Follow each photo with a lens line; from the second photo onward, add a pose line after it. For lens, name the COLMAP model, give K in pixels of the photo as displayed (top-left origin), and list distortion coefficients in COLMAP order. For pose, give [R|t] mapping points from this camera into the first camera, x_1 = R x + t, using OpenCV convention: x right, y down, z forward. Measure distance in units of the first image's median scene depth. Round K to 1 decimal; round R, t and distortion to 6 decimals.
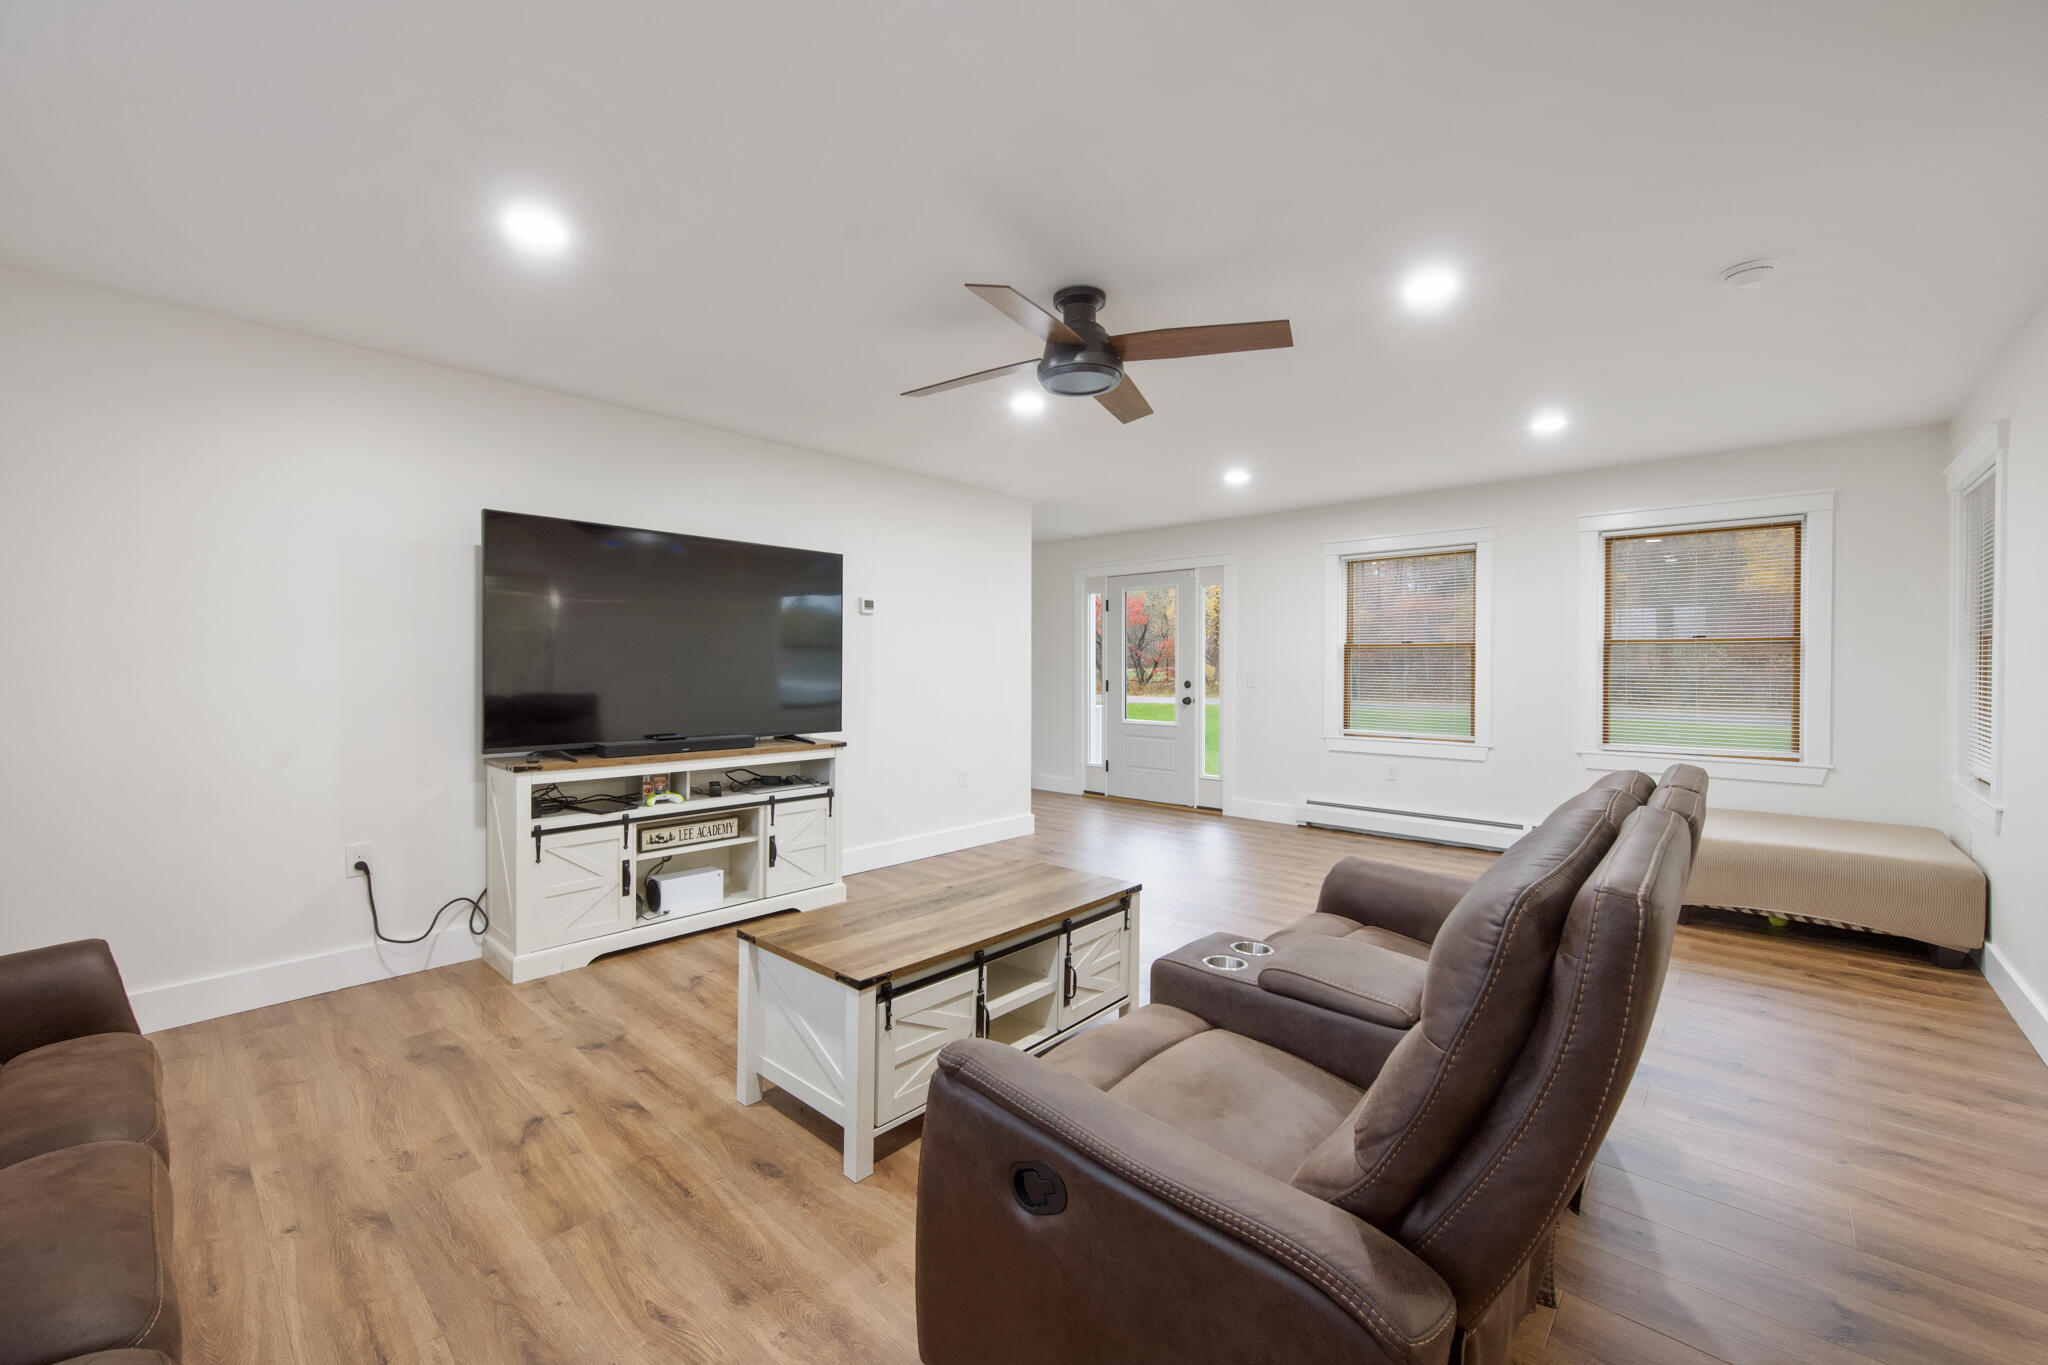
lens RADIAL K [[823.6, 0, 1029.8], [0, 823.6, 675.4], [0, 0, 1]] dist [-0.002064, -0.000027]
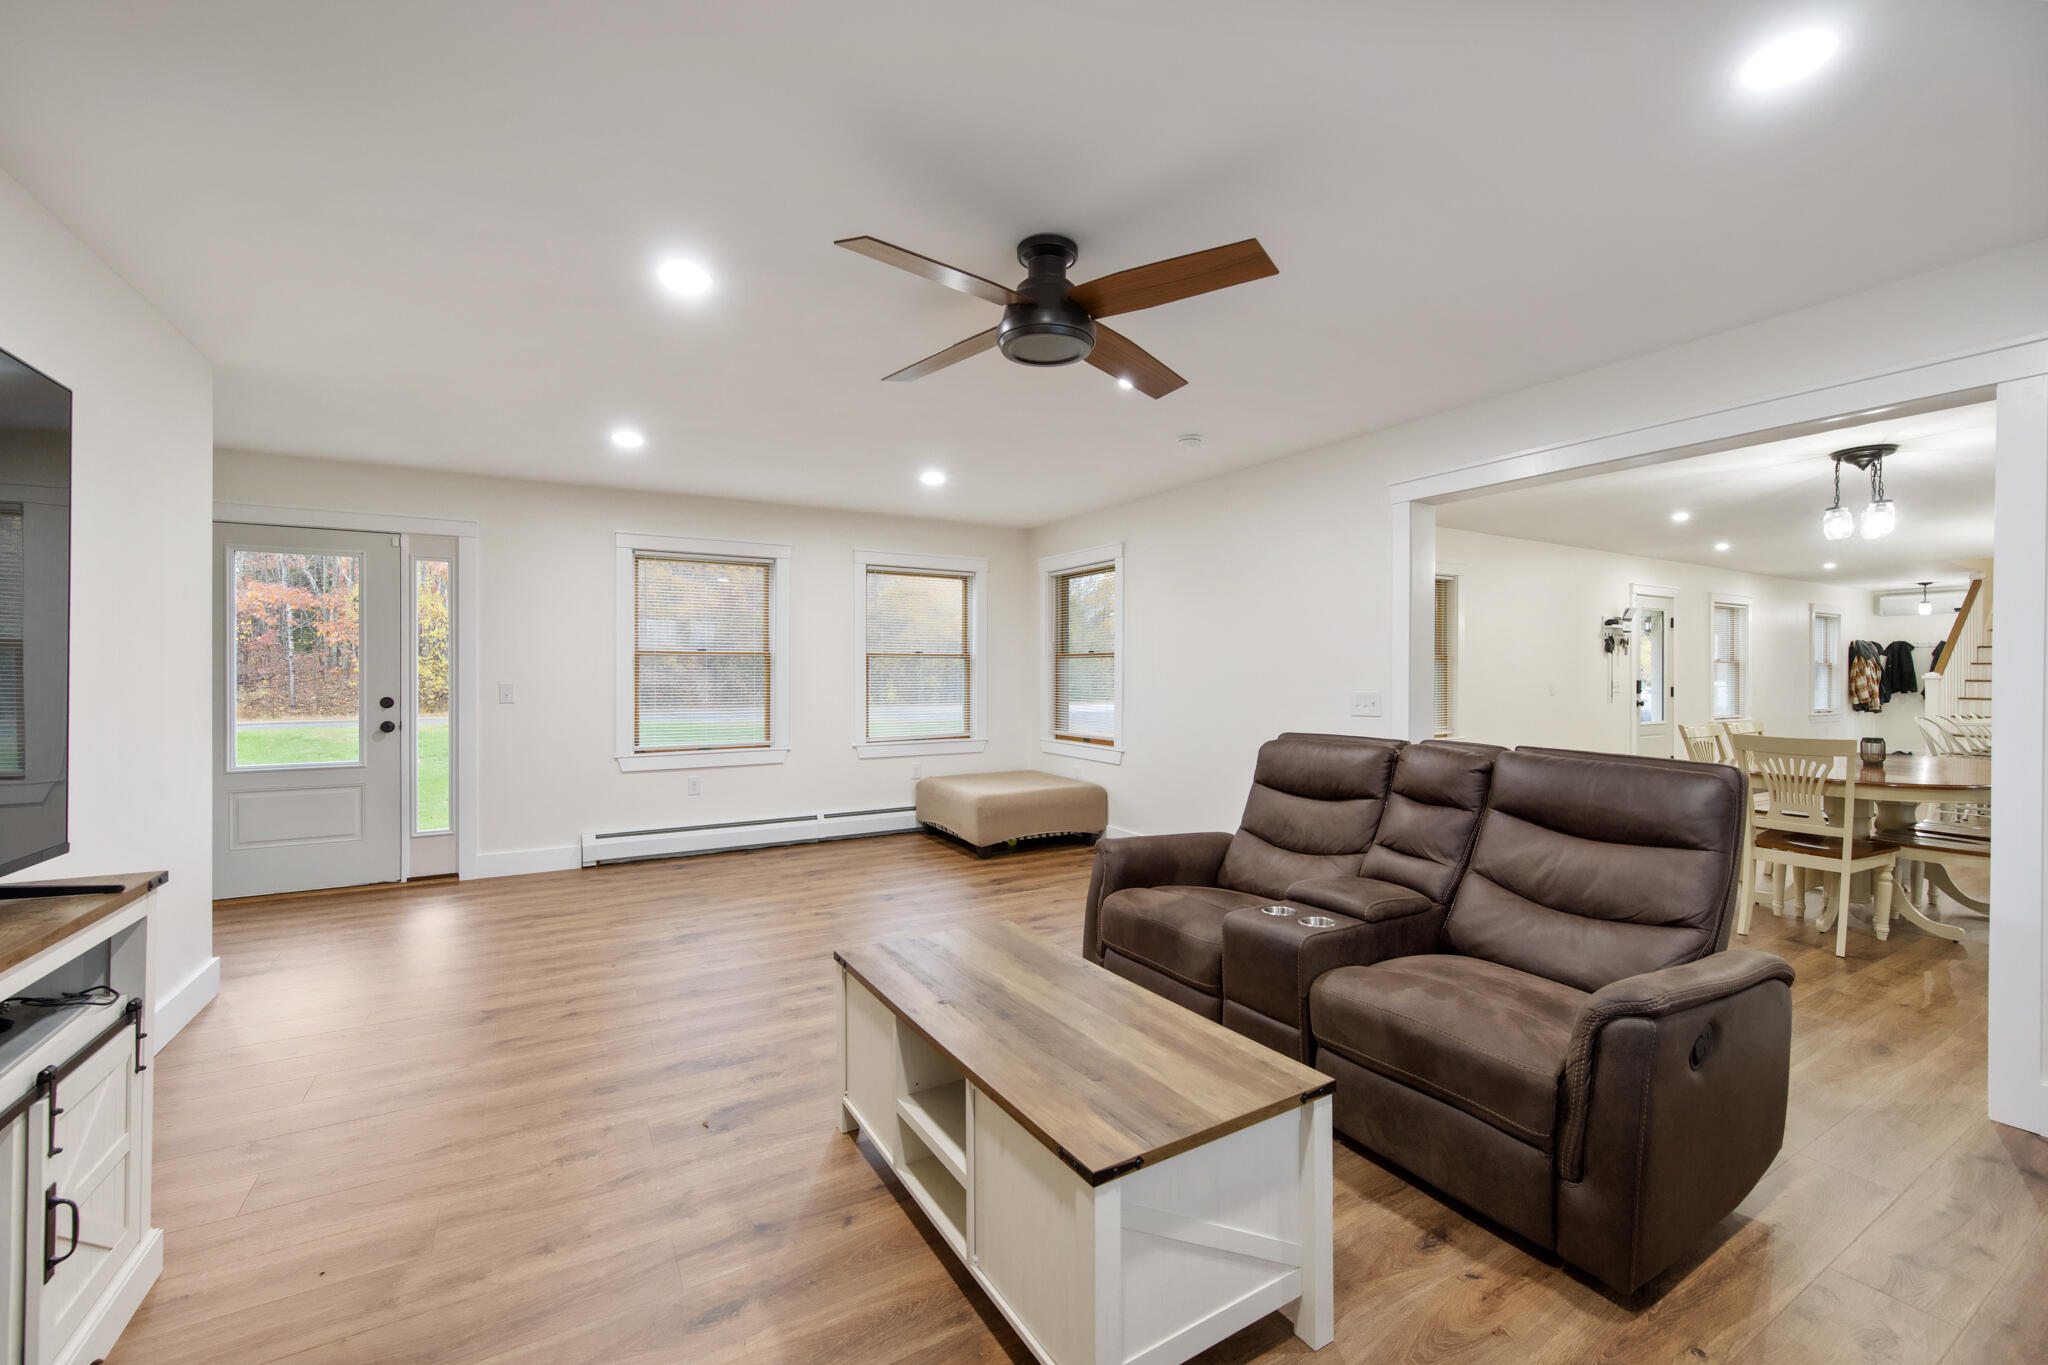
lens RADIAL K [[823.6, 0, 1029.8], [0, 823.6, 675.4], [0, 0, 1]] dist [-0.002064, -0.000027]
pose [[0.296367, -0.005139, 0.955060, -0.366342], [0.012816, 0.999917, 0.001403, -0.006773], [-0.954988, 0.011824, 0.296408, 0.366522]]
